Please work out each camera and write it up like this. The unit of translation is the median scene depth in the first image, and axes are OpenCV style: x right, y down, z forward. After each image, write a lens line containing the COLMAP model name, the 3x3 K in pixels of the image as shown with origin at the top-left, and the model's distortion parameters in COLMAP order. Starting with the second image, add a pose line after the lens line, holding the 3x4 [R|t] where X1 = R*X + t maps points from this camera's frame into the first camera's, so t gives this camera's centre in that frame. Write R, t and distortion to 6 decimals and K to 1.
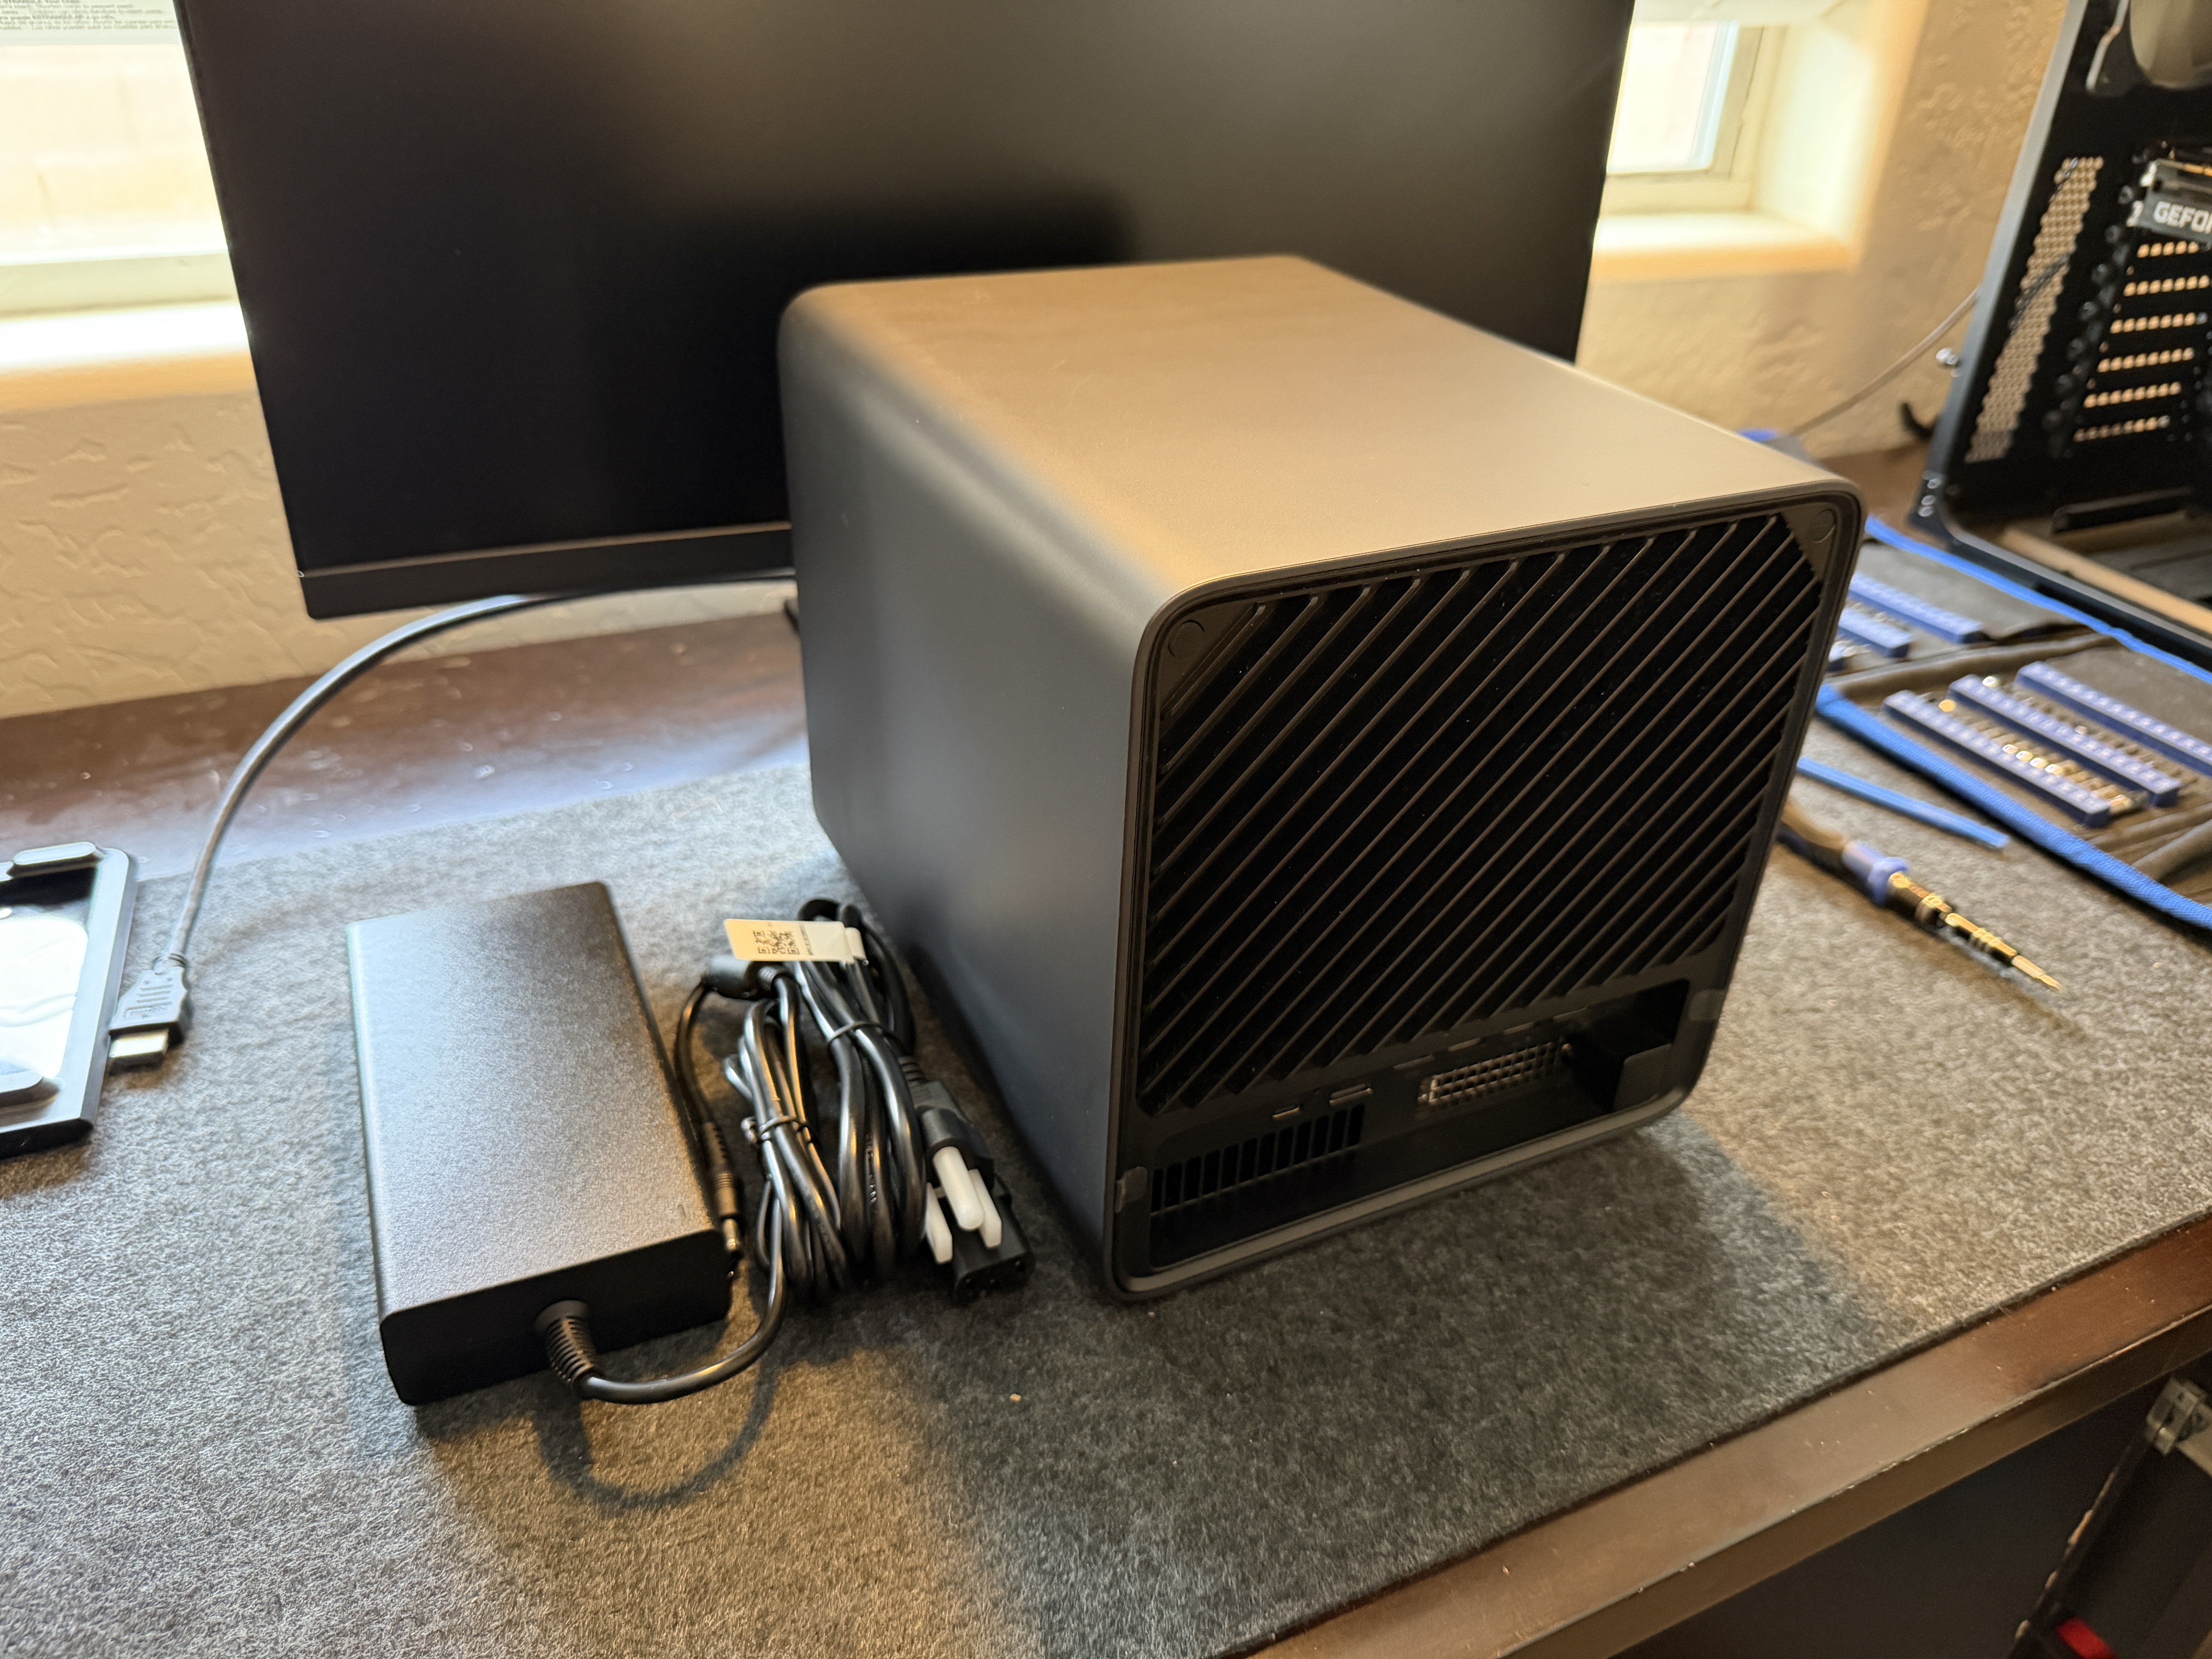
lens RADIAL K [[1661.2, 0, 1107.5], [0, 1661.2, 850.6], [0, 0, 1]] dist [-0.042037, 0.007411]
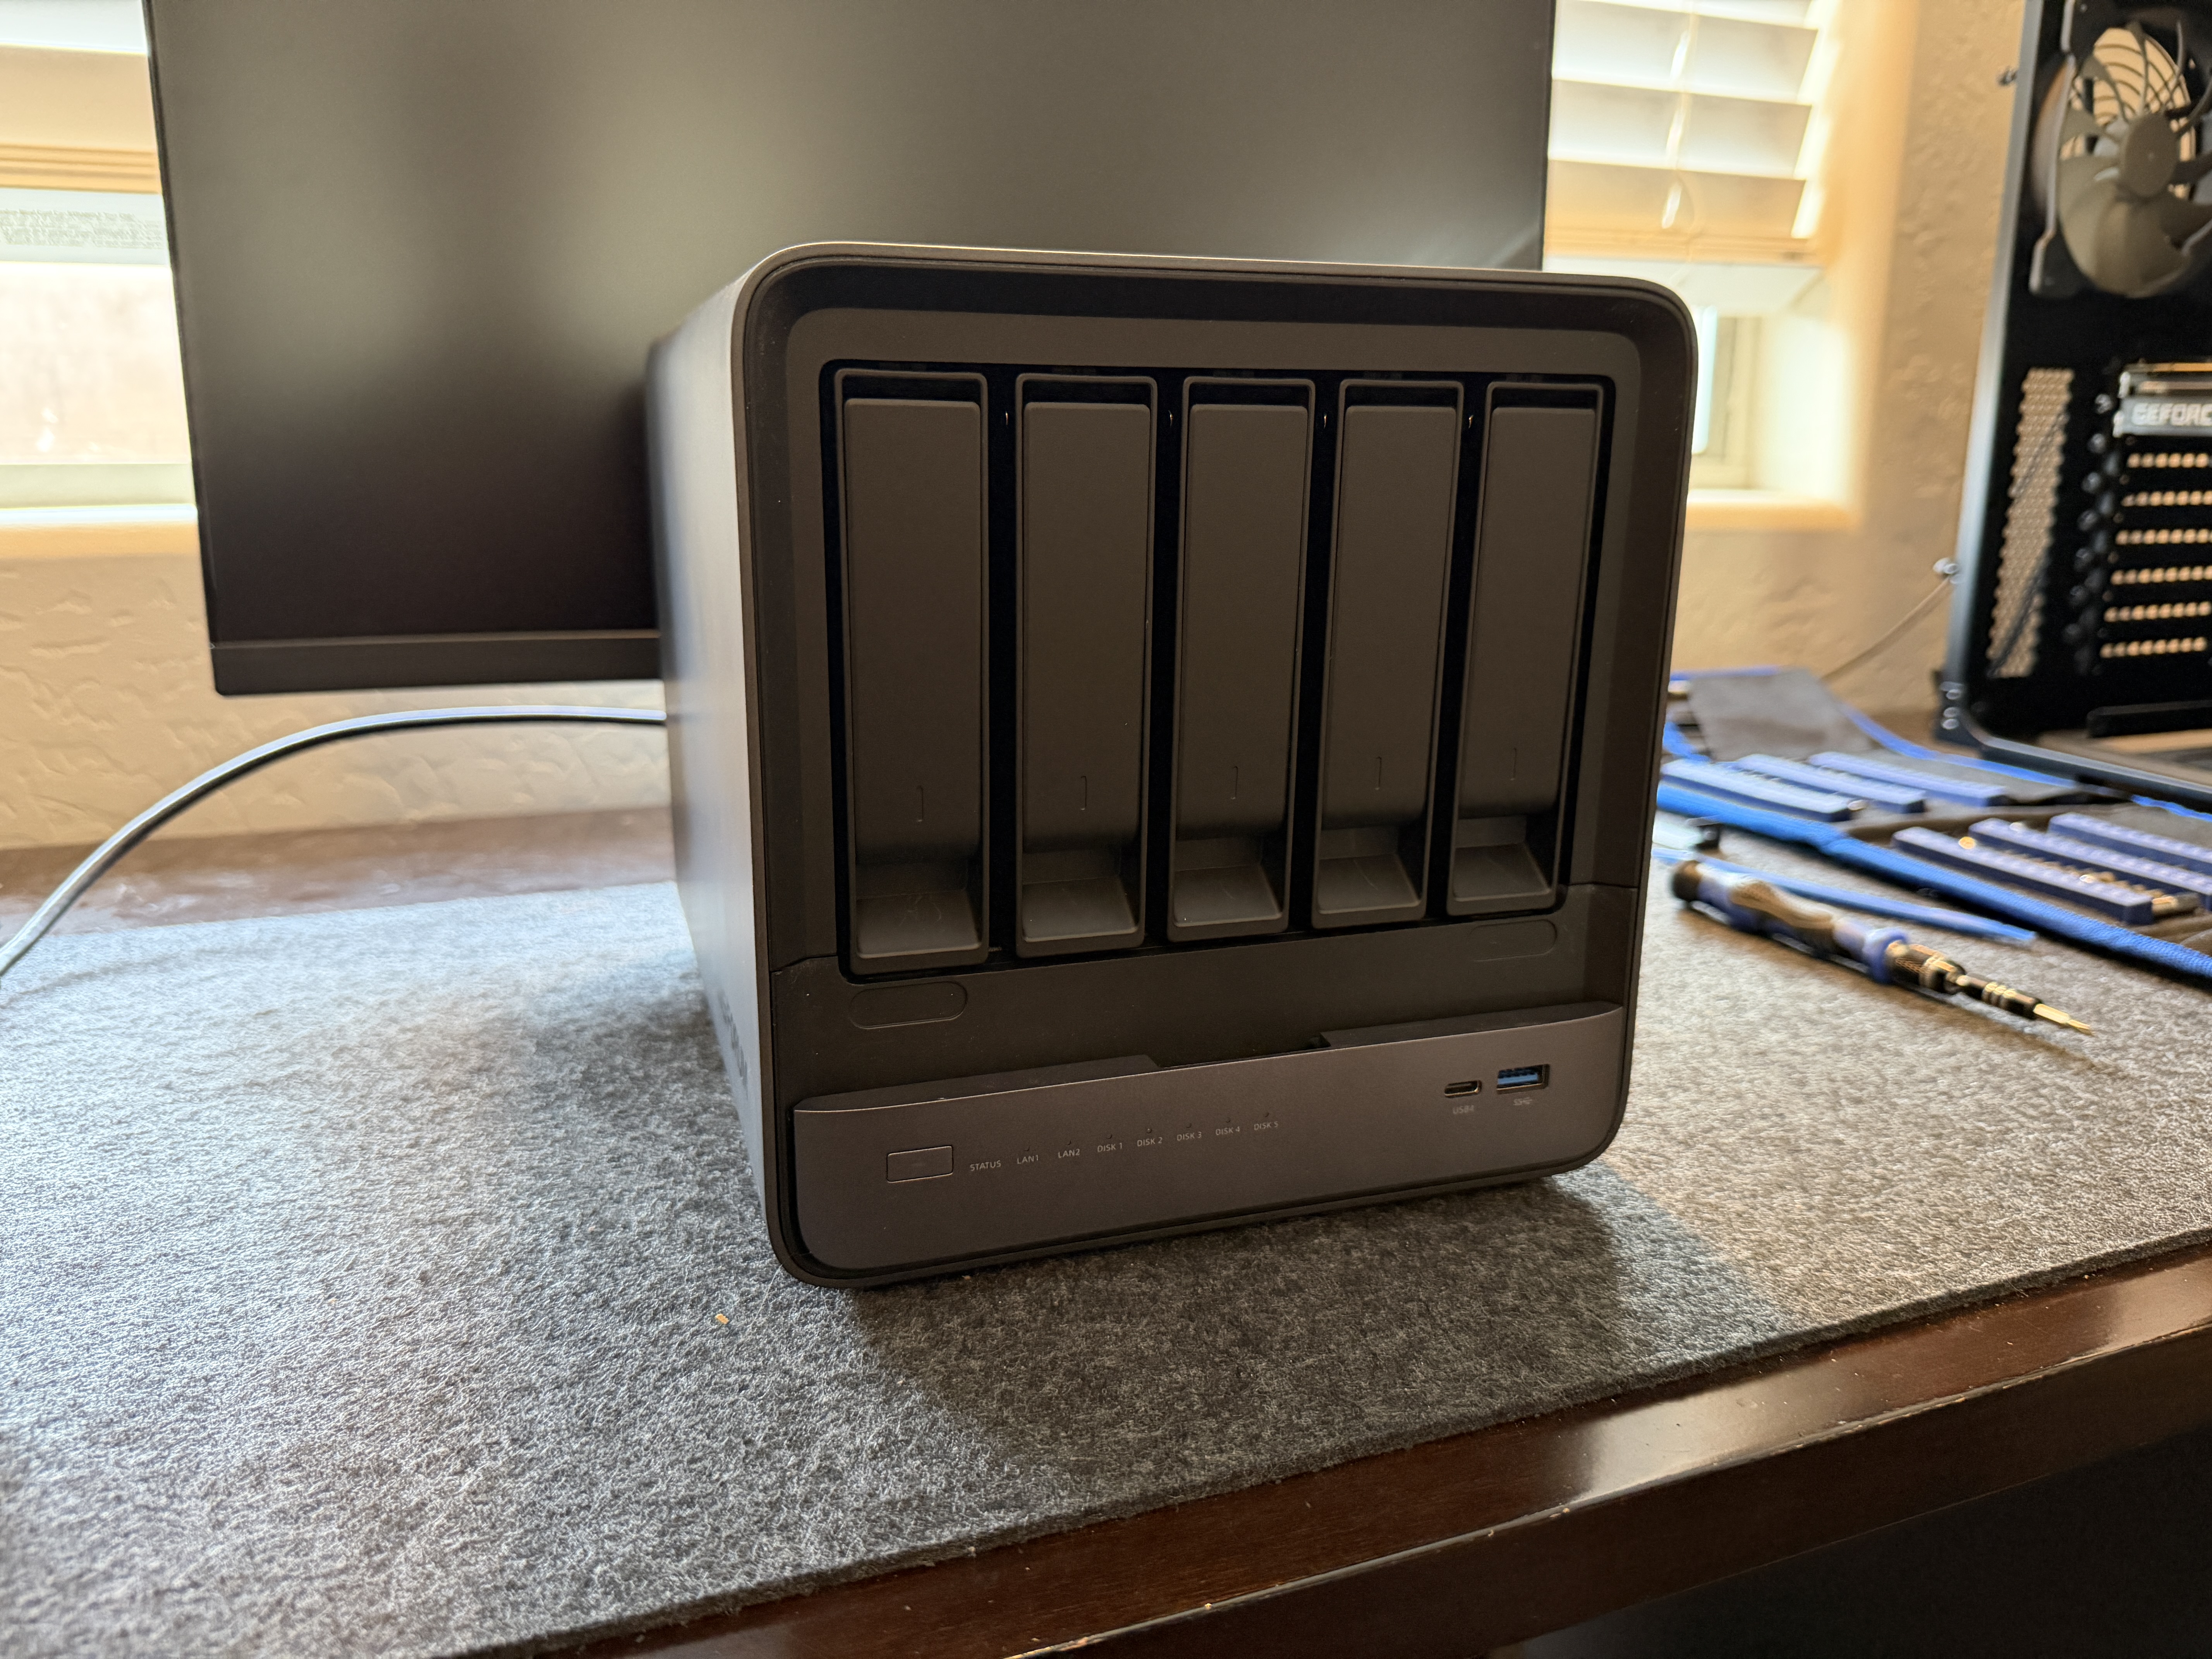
lens RADIAL K [[1661.2, 0, 1116.3], [0, 1661.2, 823.8], [0, 0, 1]] dist [-0.042037, 0.007411]
pose [[0.996668, -0.016287, -0.079917, 0.168804], [-0.010074, 0.947772, -0.318790, 0.294877], [0.080935, 0.318533, 0.944450, 0.142930]]
